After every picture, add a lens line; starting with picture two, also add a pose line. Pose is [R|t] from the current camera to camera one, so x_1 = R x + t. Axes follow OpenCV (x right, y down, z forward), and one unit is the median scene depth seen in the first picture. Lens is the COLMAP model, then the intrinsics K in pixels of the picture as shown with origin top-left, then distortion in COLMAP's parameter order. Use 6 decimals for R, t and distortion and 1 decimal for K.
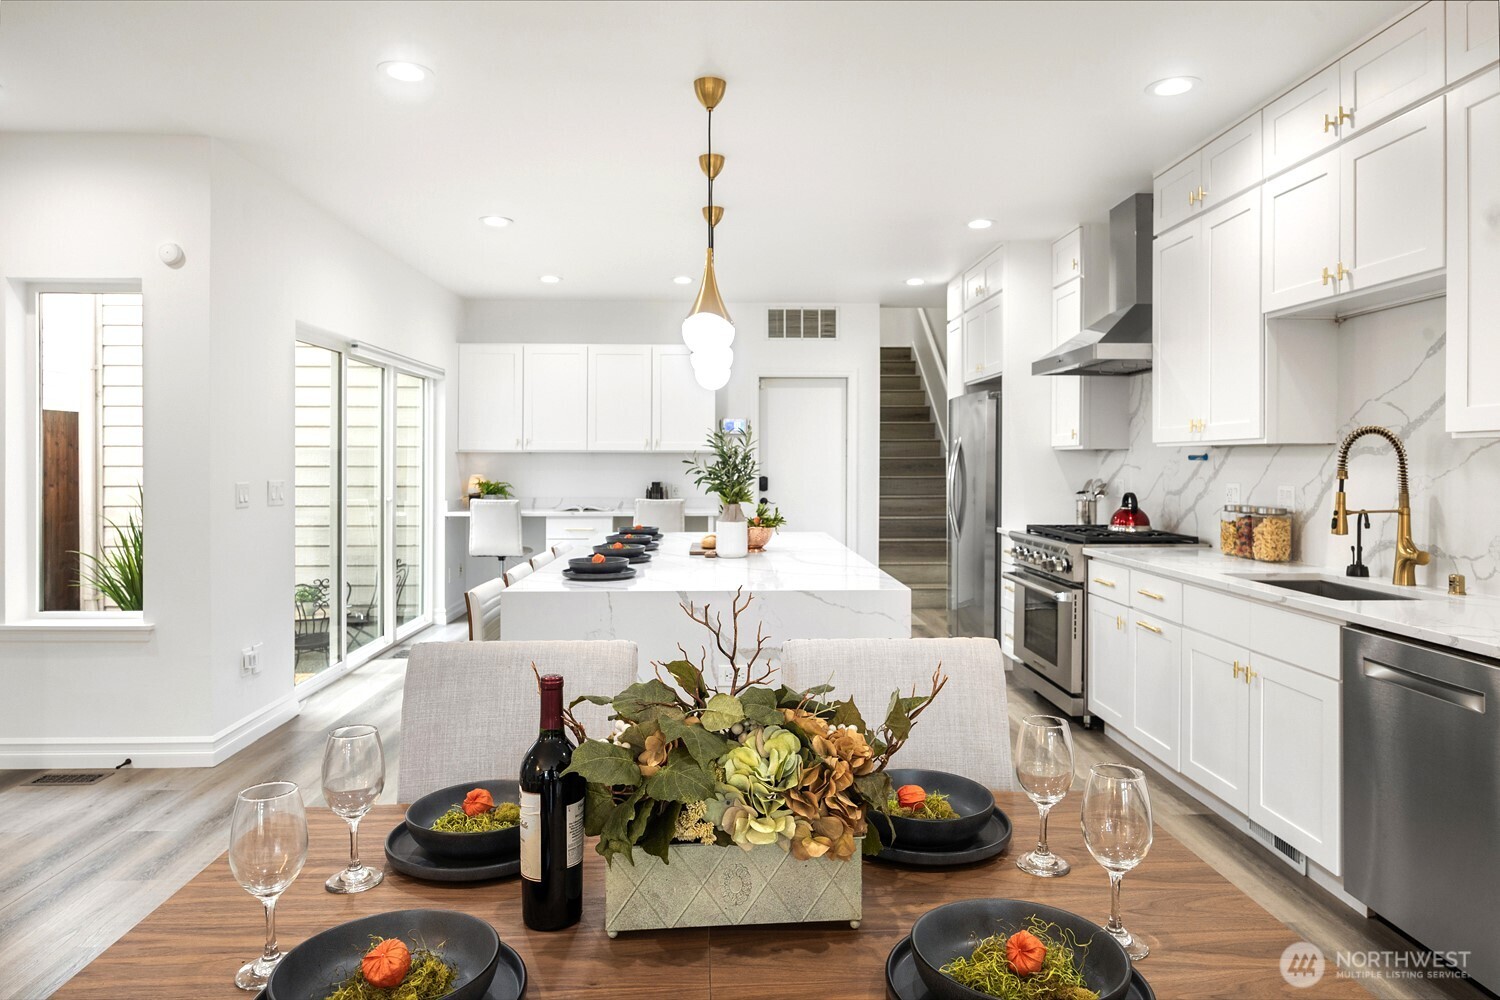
lens RADIAL K [[992.3, 0, 776.1], [0, 992.3, 448.3], [0, 0, 1]] dist [0.022884, -0.007443]
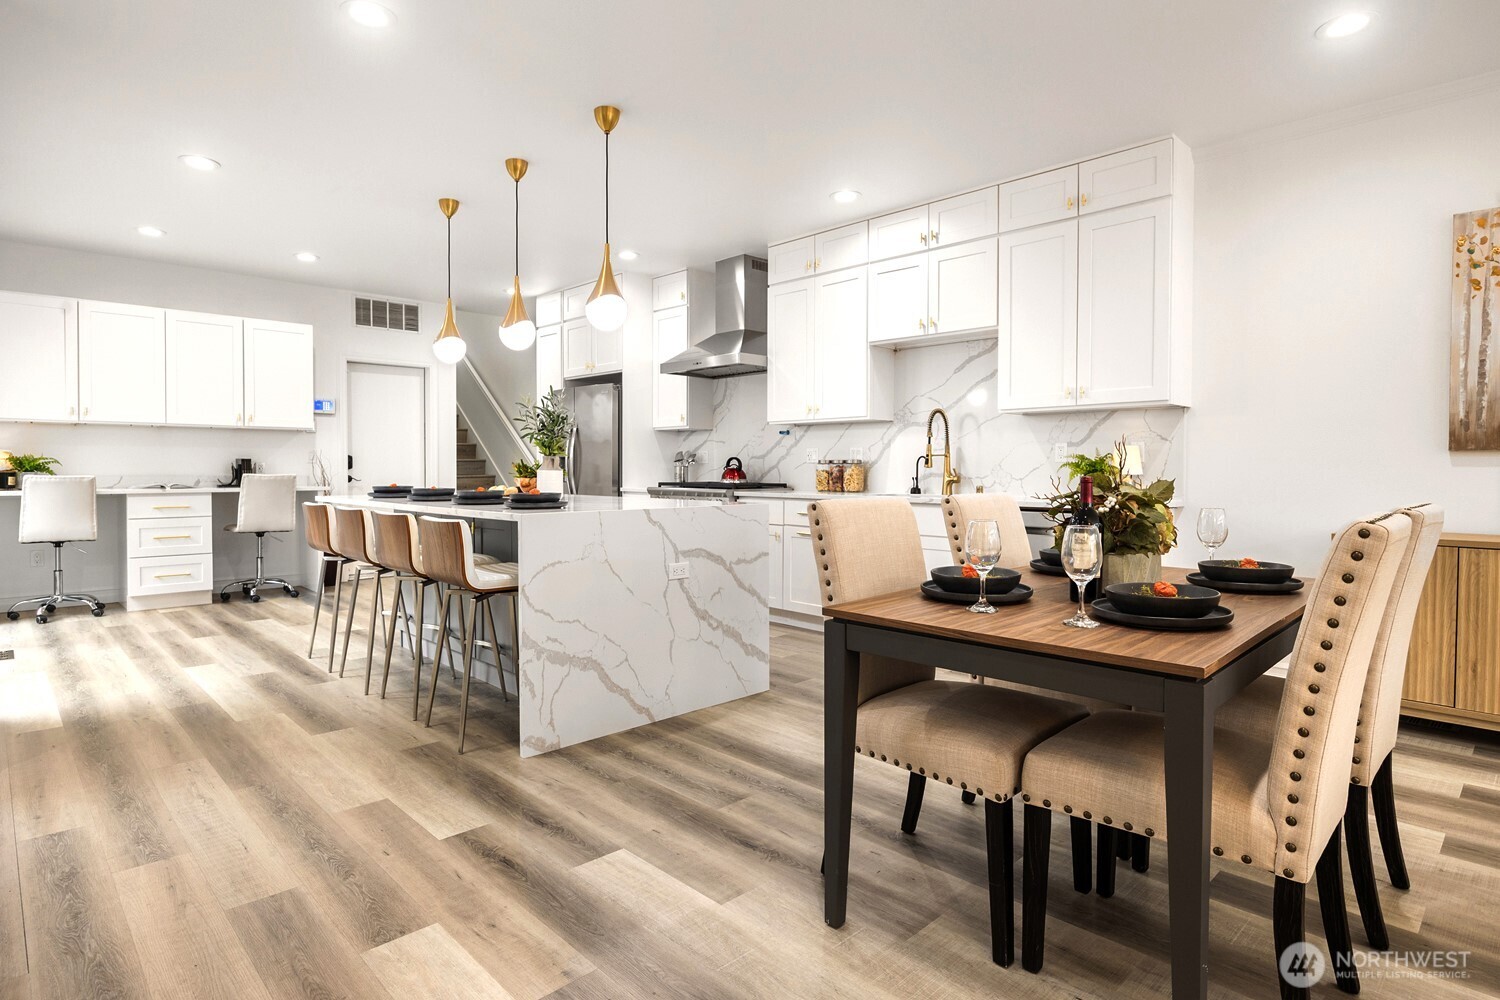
lens RADIAL K [[808.7, 0, 788.6], [0, 808.7, 489.1], [0, 0, 1]] dist [-0.006015, -0.001709]
pose [[0.722777, -0.023278, 0.690689, -0.424933], [-0.004360, 0.999259, 0.038240, 0.046597], [-0.691067, -0.030650, 0.722140, 0.074480]]
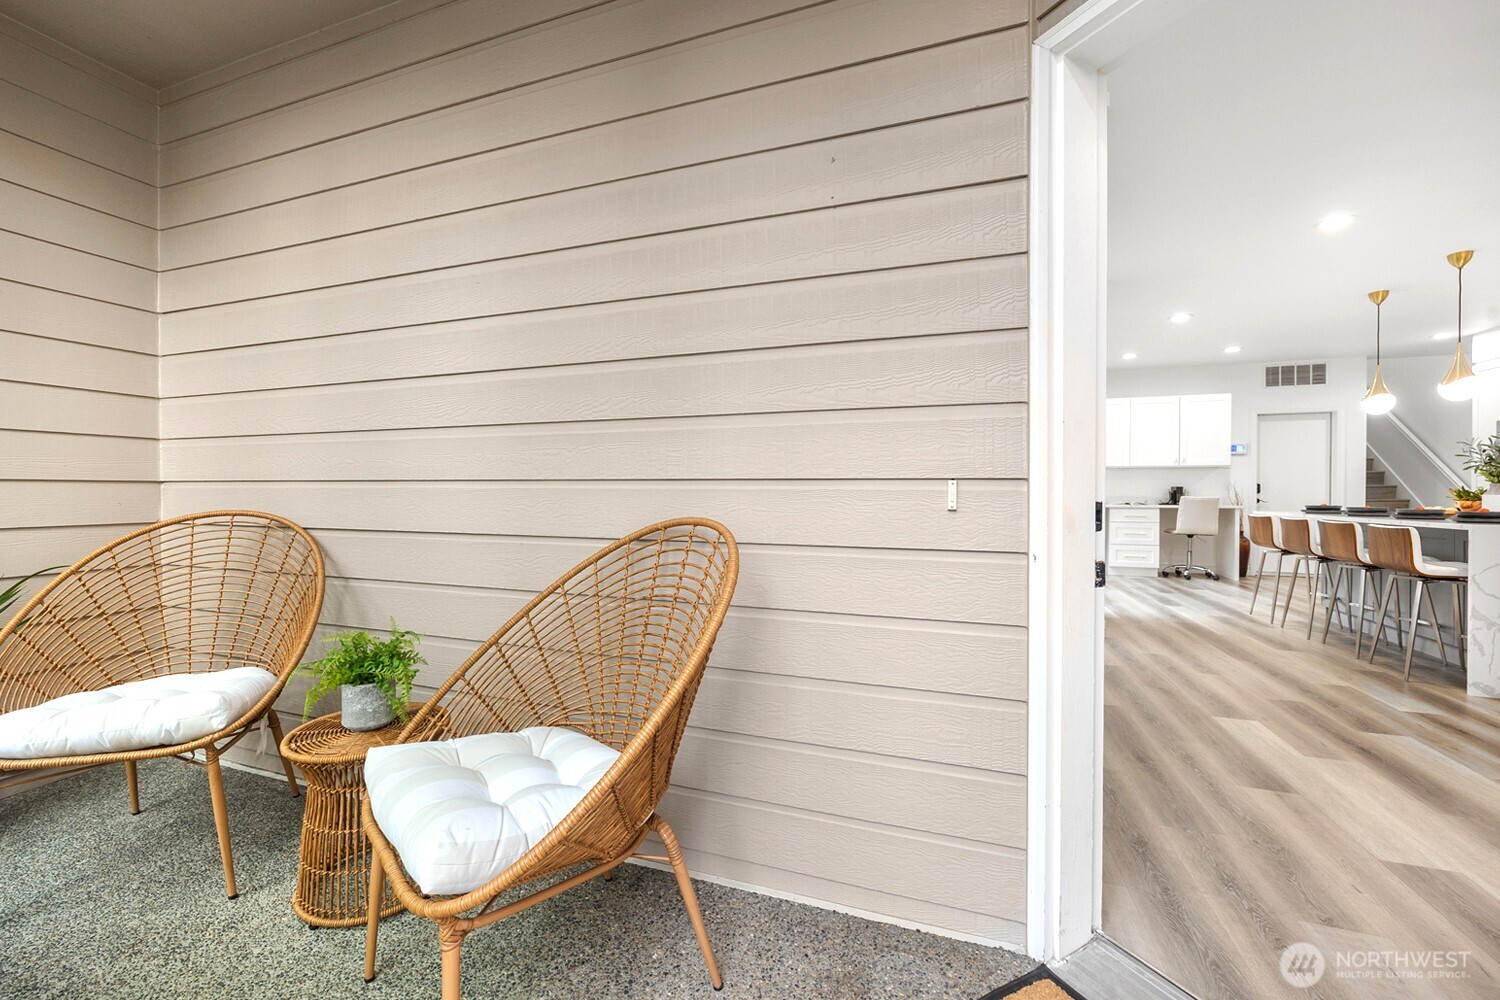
lens RADIAL K [[611.2, 0, 696.9], [0, 611.2, 494.1], [0, 0, 1]] dist [0.008339, -0.001655]
pose [[0.910186, -0.003877, -0.414183, -0.607001], [0.009502, 0.999888, 0.011522, 0.040931], [0.414092, -0.014423, 0.910121, -0.248357]]
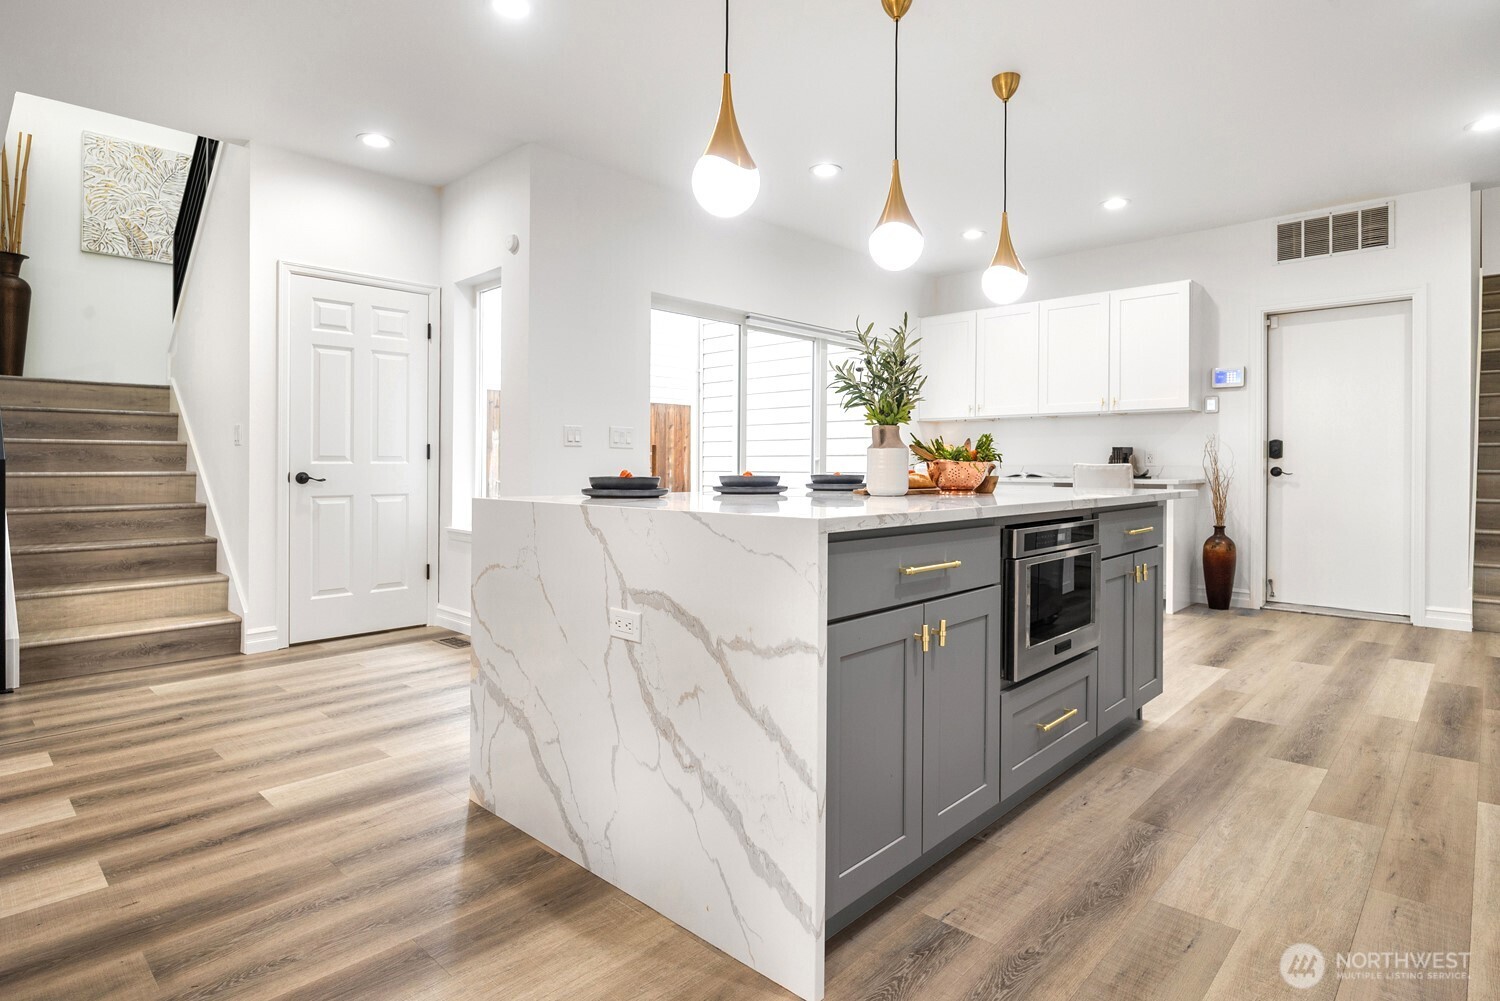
lens RADIAL K [[808.7, 0, 752.7], [0, 808.7, 462.1], [0, 0, 1]] dist [-0.006015, -0.001709]
pose [[0.679675, -0.006537, -0.733484, 0.272440], [0.007945, 0.999967, -0.001550, 0.068127], [0.733470, -0.004774, 0.679705, 0.411922]]
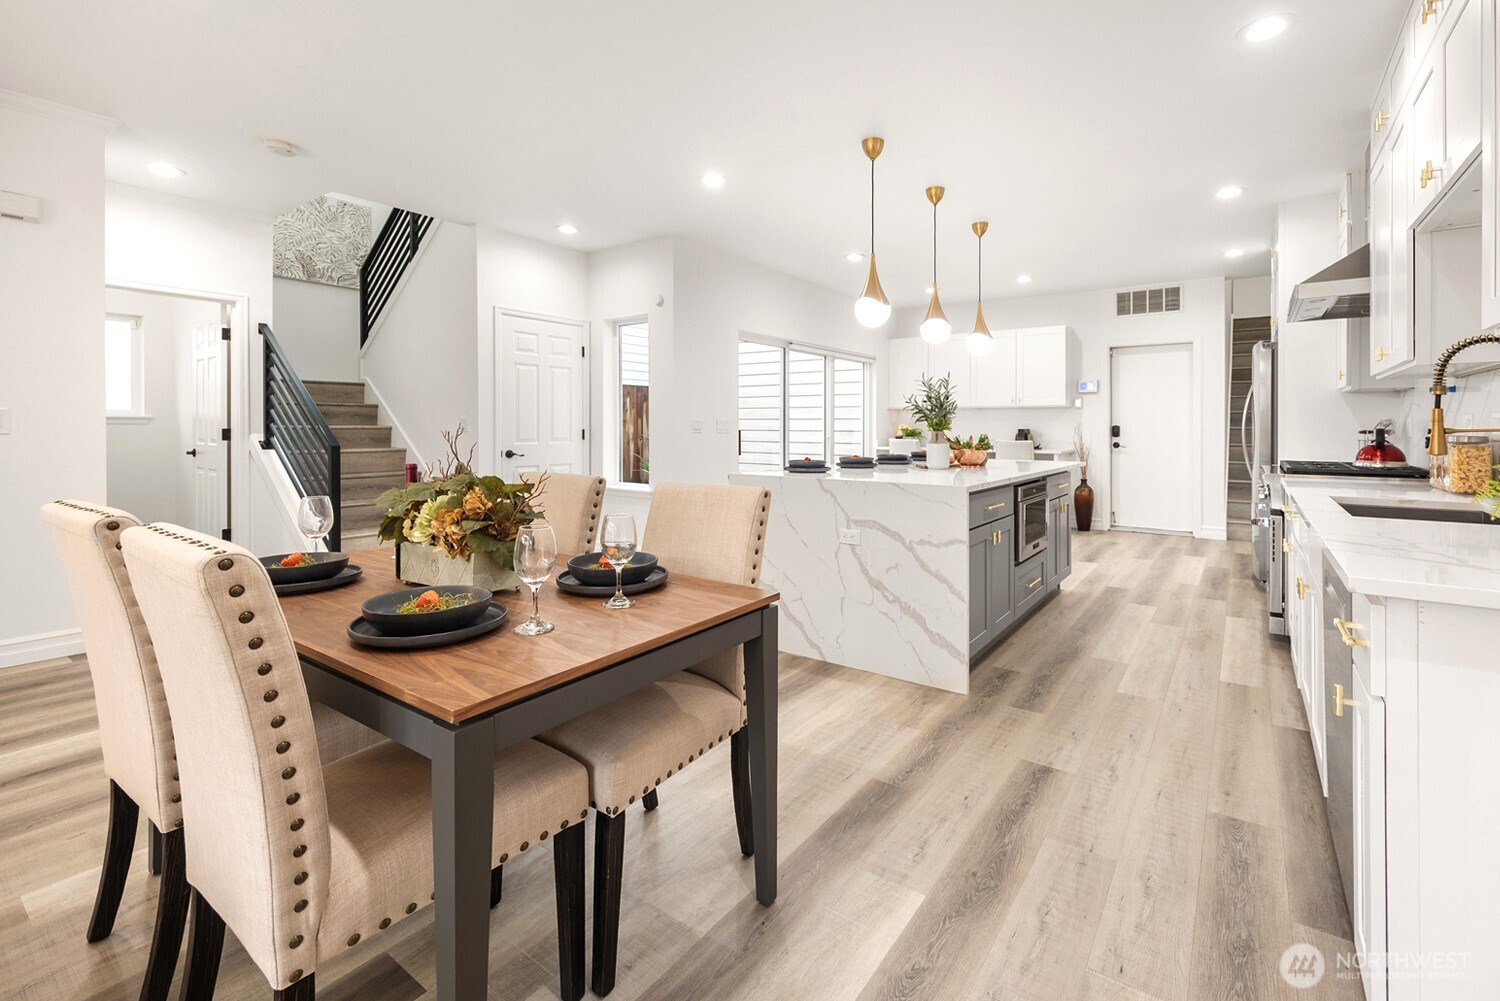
lens RADIAL K [[680.8, 0, 782.1], [0, 680.8, 415.7], [0, 0, 1]] dist [0.008826, -0.000006]
pose [[0.780247, -0.011181, -0.625371, 0.313144], [0.006615, 0.999932, -0.009624, 0.033523], [0.625436, 0.003372, 0.780268, 0.084891]]
